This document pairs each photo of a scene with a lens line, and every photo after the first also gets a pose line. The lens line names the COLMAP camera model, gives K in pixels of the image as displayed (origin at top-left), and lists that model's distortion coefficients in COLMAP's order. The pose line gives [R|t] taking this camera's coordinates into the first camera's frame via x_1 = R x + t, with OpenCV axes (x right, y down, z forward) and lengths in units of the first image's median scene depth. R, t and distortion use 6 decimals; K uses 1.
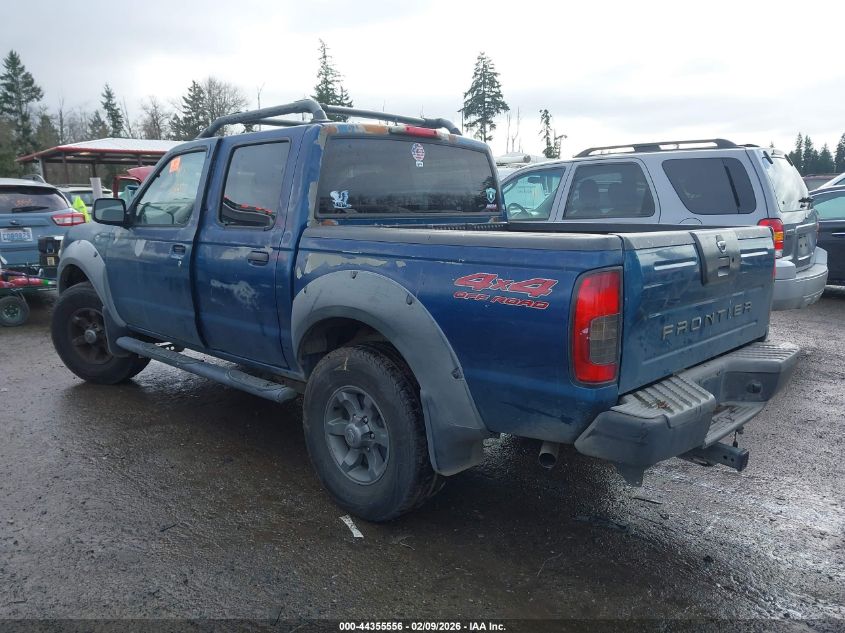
lens RADIAL K [[660.0, 0, 422.5], [0, 660.0, 316.5], [0, 0, 1]] dist [0.032109, -0.003859]
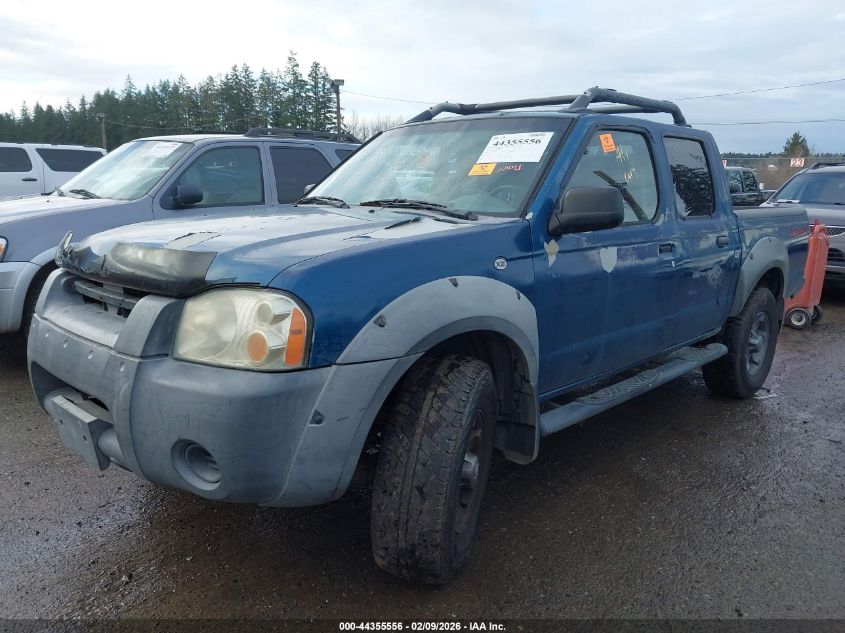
lens RADIAL K [[660.0, 0, 422.5], [0, 660.0, 316.5], [0, 0, 1]] dist [0.032109, -0.003859]
pose [[-0.007926, -0.161579, 0.986828, -1.168696], [0.180635, 0.970393, 0.160339, -0.199975], [-0.983518, 0.179527, 0.021495, 1.231874]]
